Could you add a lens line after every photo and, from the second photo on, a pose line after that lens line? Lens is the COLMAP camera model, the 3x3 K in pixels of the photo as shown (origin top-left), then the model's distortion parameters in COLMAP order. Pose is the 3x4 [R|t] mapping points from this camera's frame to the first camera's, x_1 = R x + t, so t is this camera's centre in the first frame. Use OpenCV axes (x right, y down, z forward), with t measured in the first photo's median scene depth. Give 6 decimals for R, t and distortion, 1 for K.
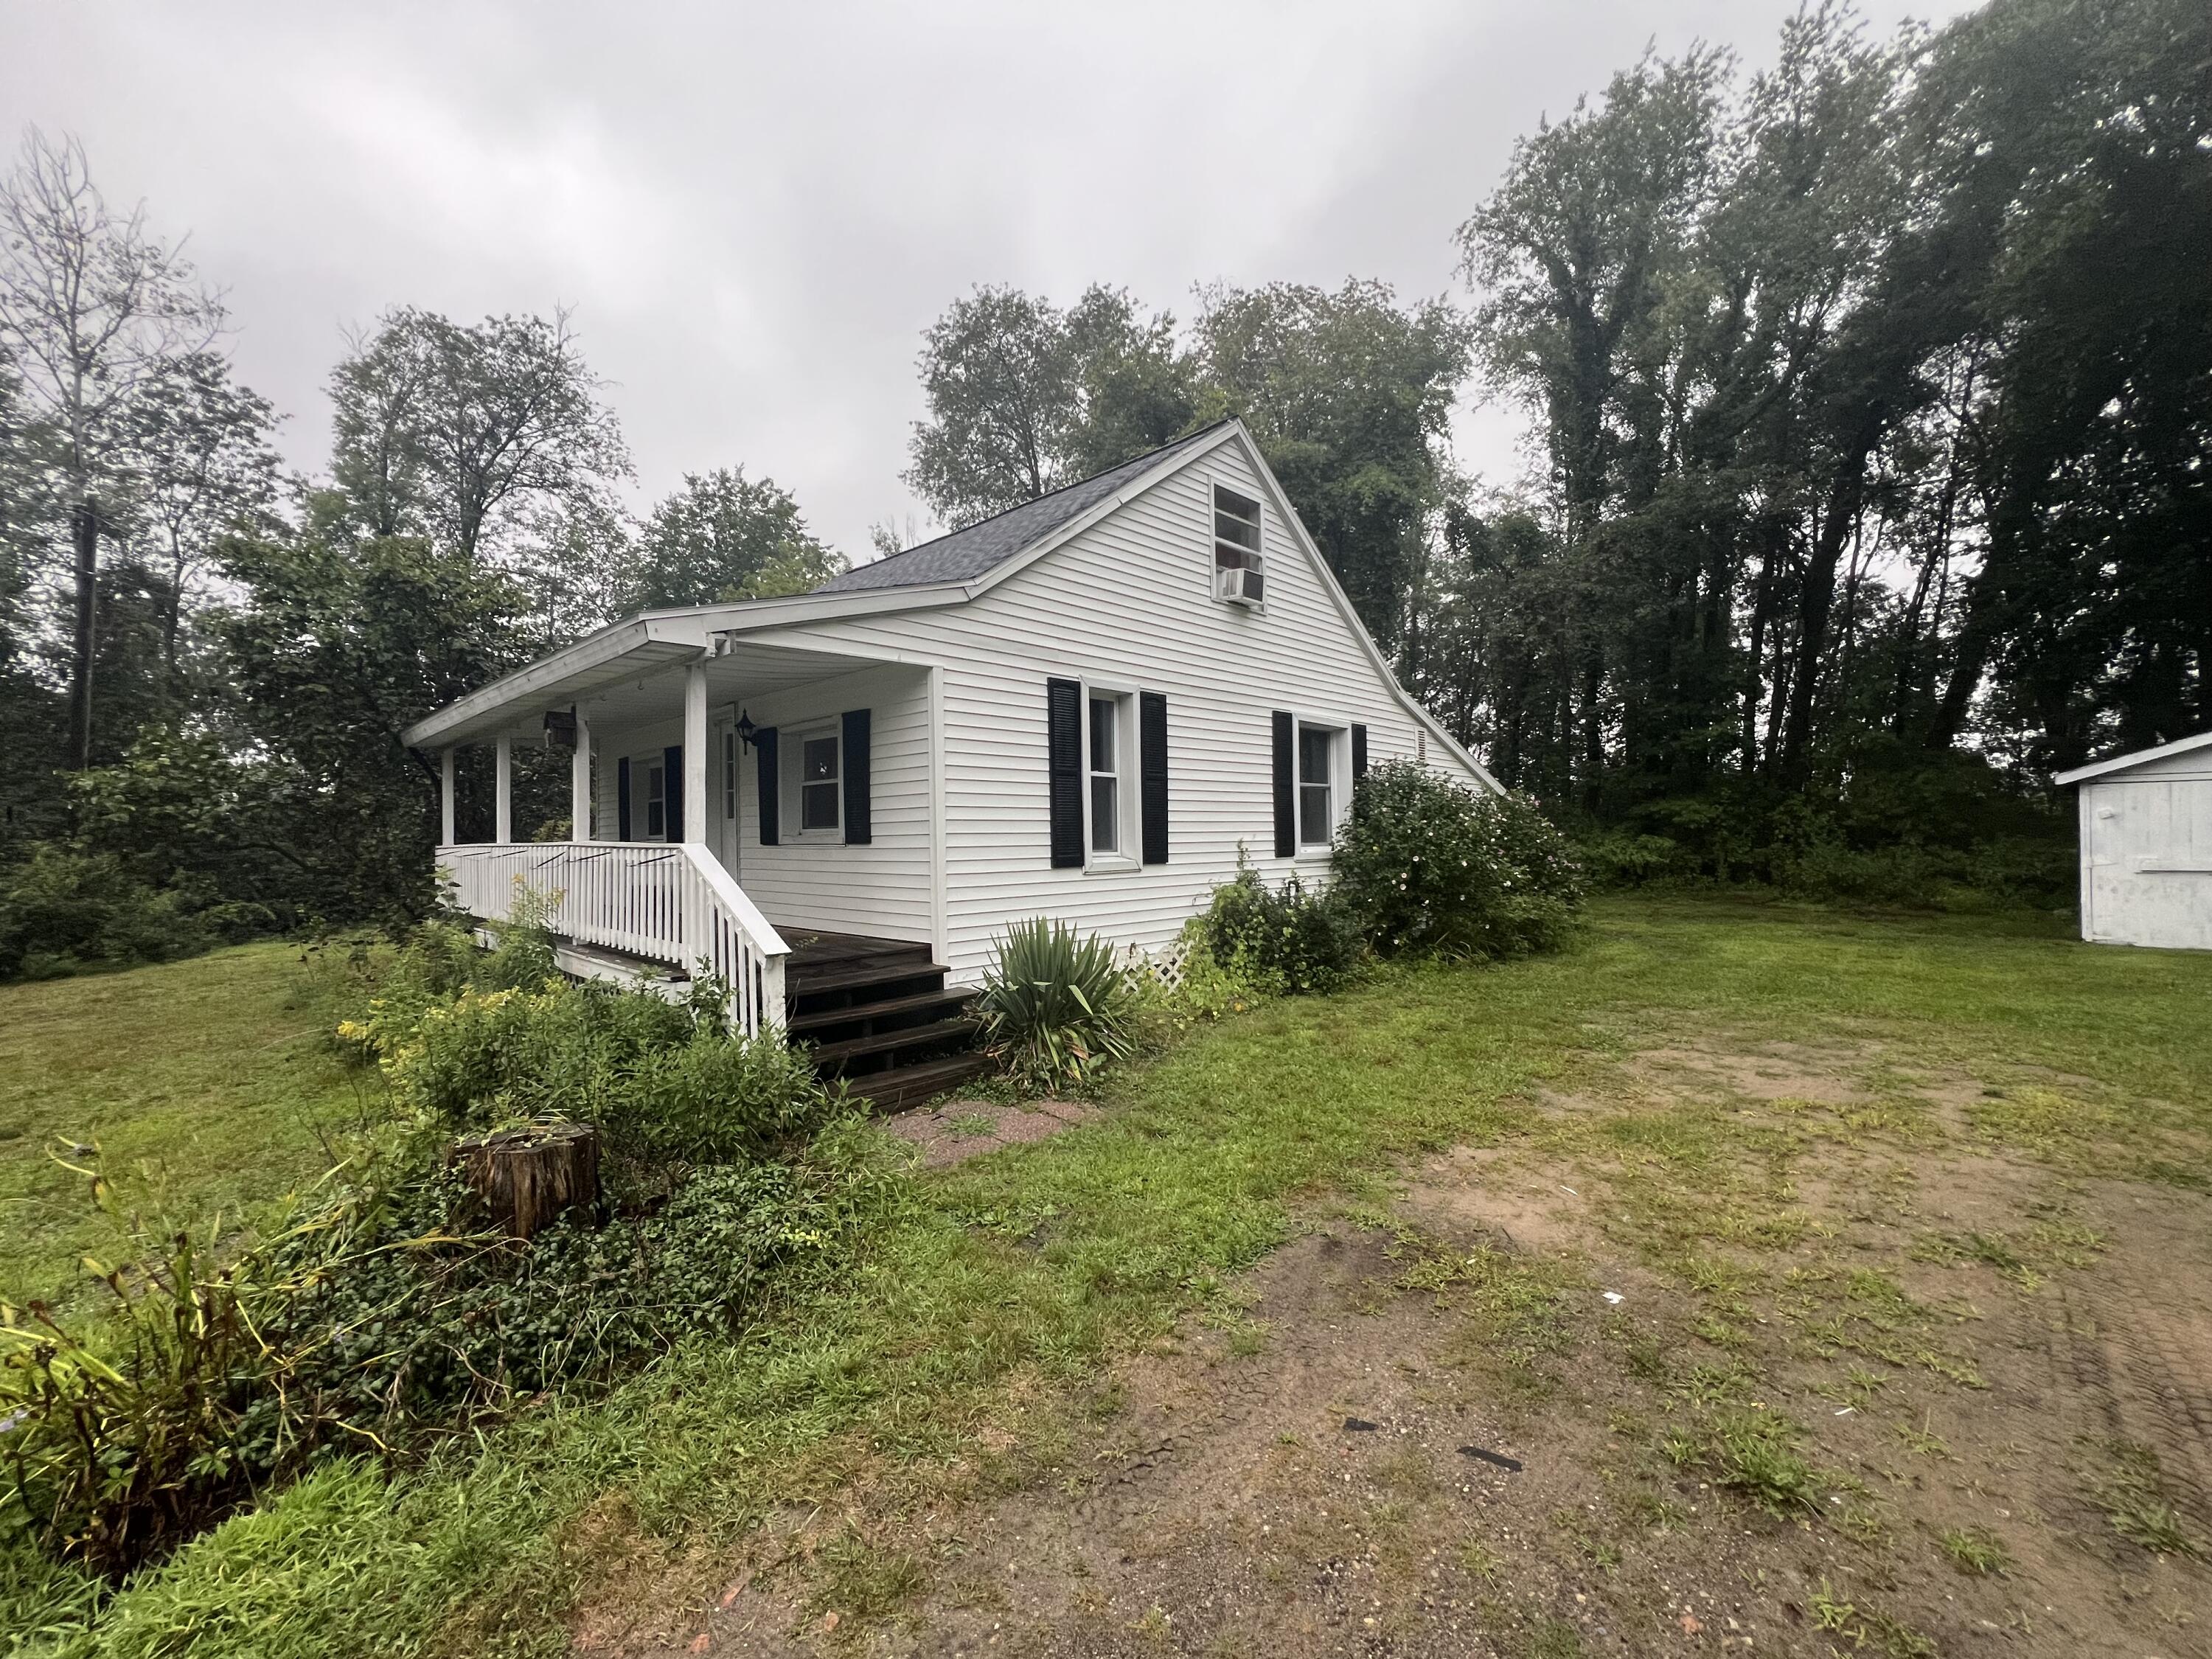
lens RADIAL K [[885.8, 0, 1104.6], [0, 885.8, 834.5], [0, 0, 1]] dist [-0.000672, -0.000095]
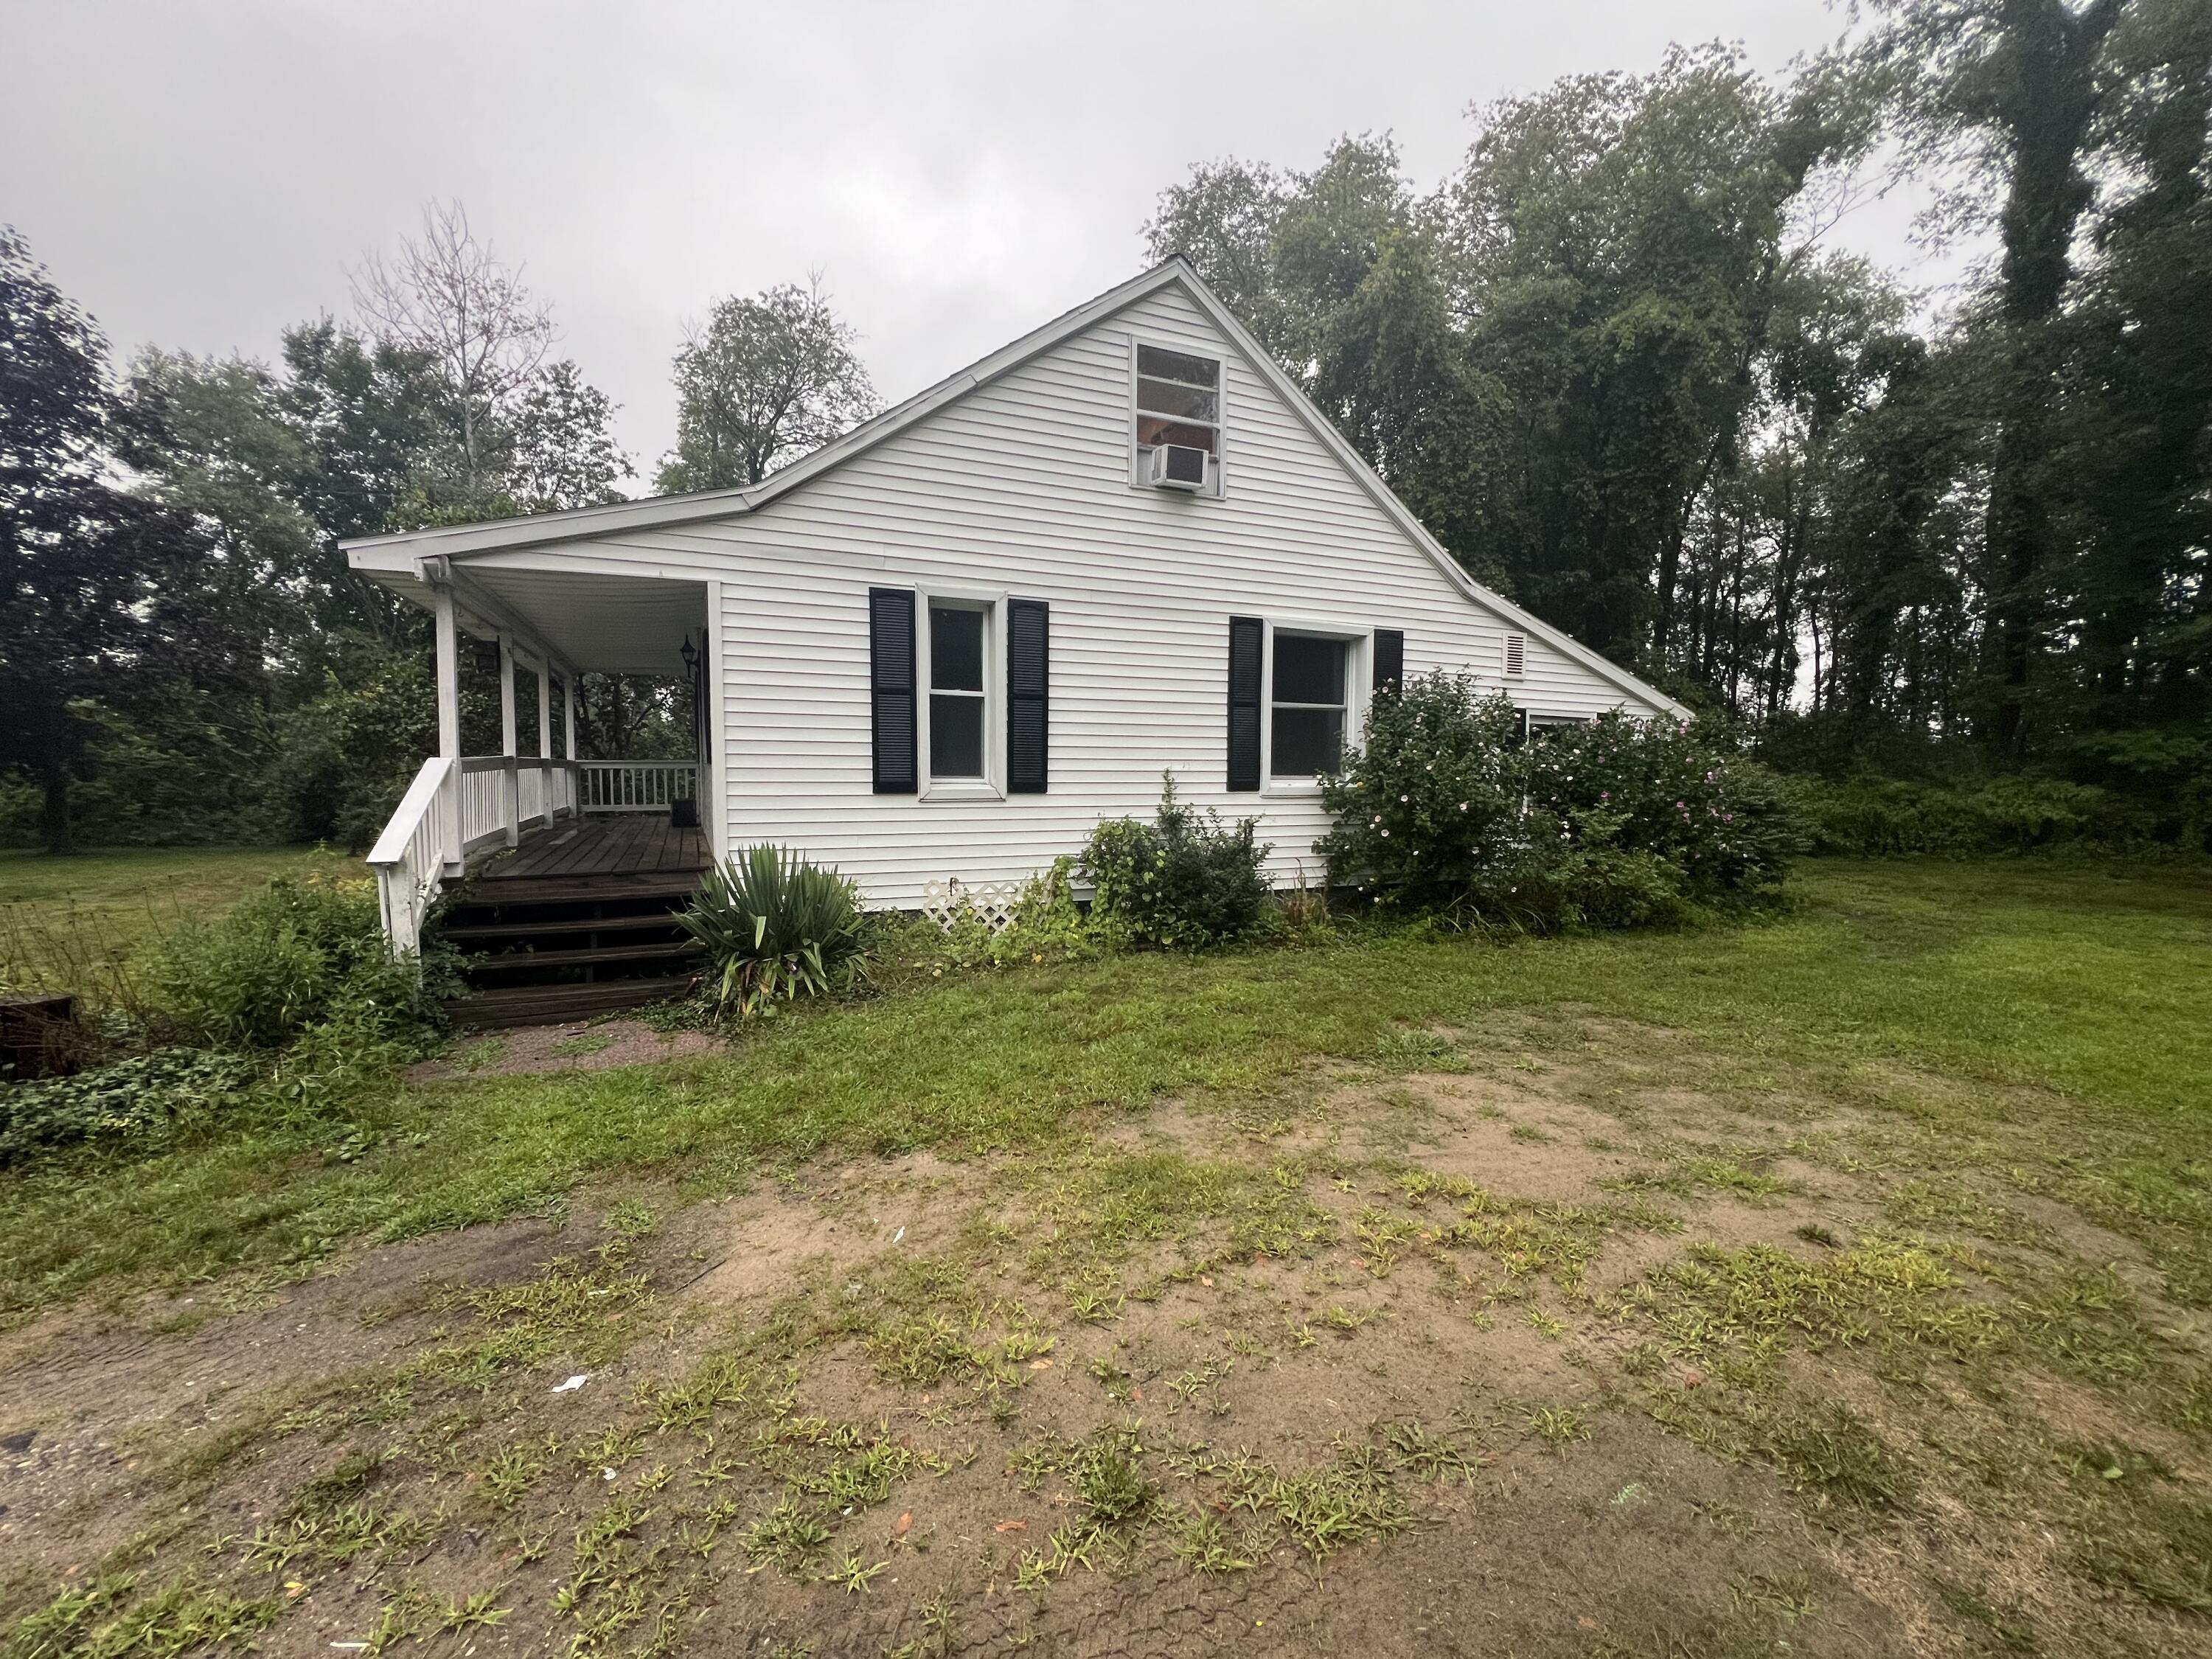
lens RADIAL K [[885.8, 0, 1103.6], [0, 885.8, 835.6], [0, 0, 1]] dist [-0.000672, -0.000095]
pose [[0.929762, 0.050013, -0.364749, 0.357481], [-0.019862, 0.996101, 0.085954, -0.002273], [0.367625, -0.072672, 0.927130, 0.147080]]
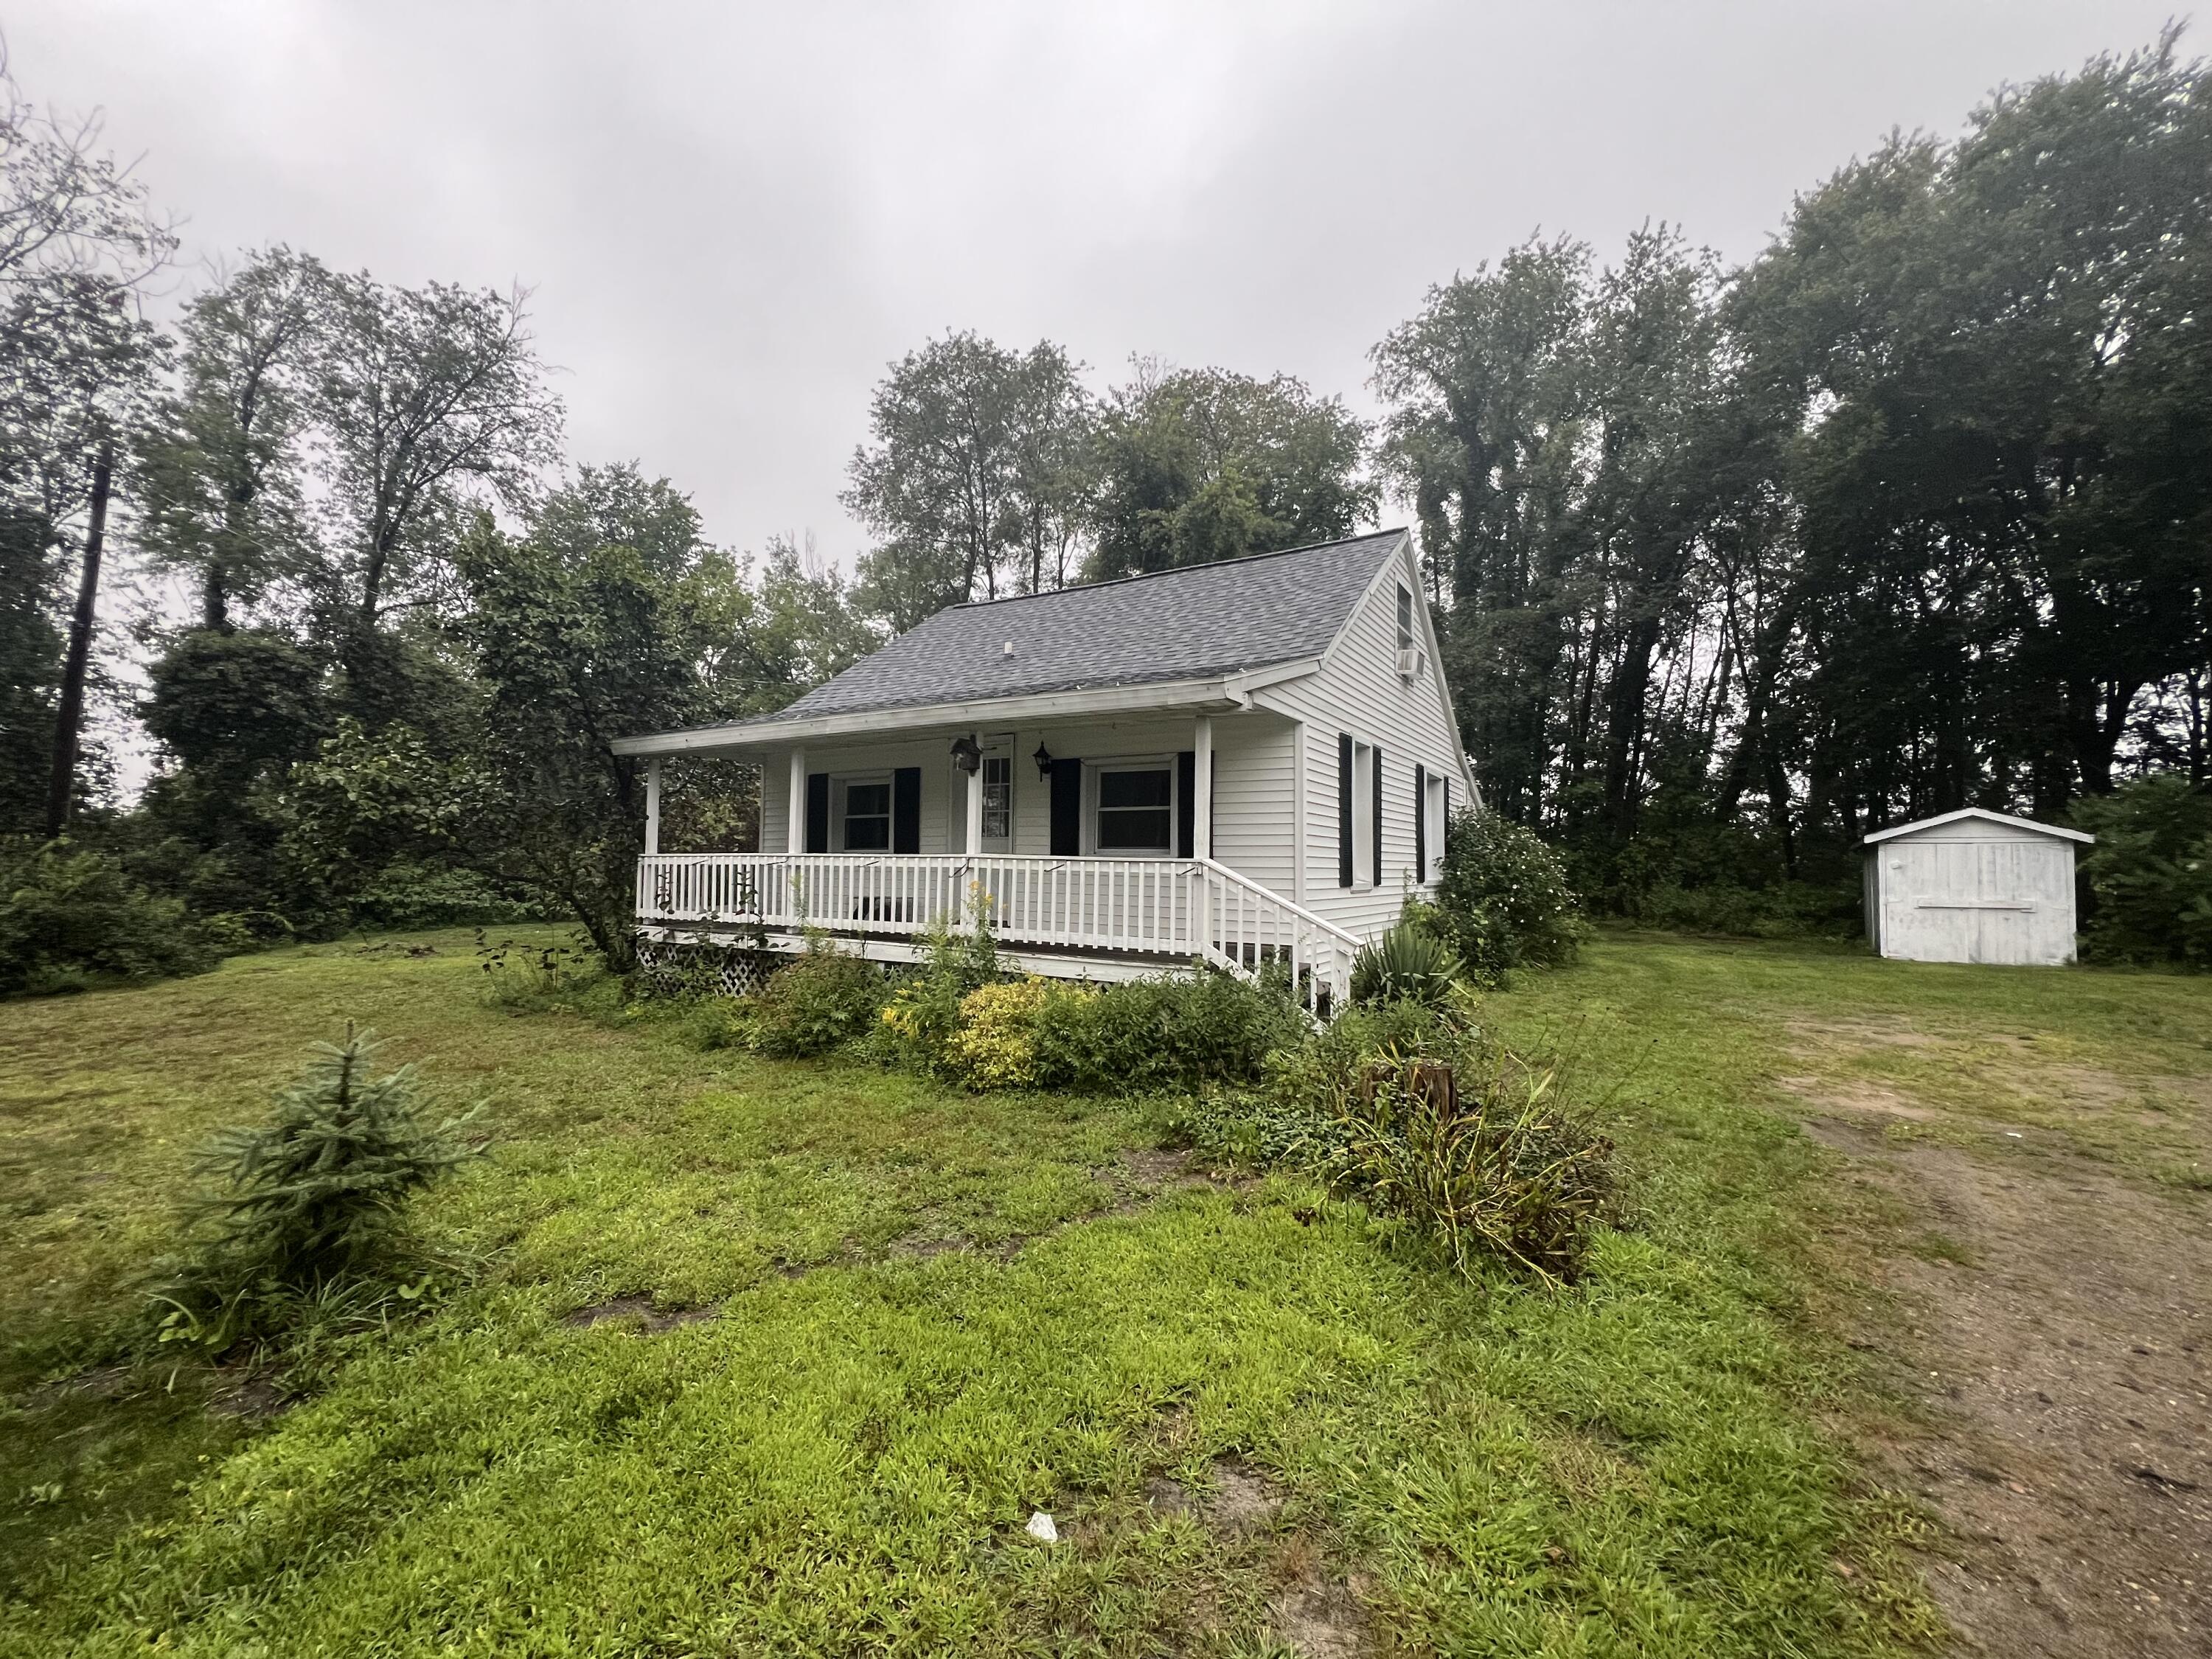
lens RADIAL K [[885.8, 0, 1104.5], [0, 885.8, 834.8], [0, 0, 1]] dist [-0.000672, -0.000095]
pose [[0.974435, 0.033549, 0.222149, -0.454936], [-0.026263, 0.999018, -0.035672, 0.012973], [-0.223128, 0.028925, 0.974360, -0.089120]]
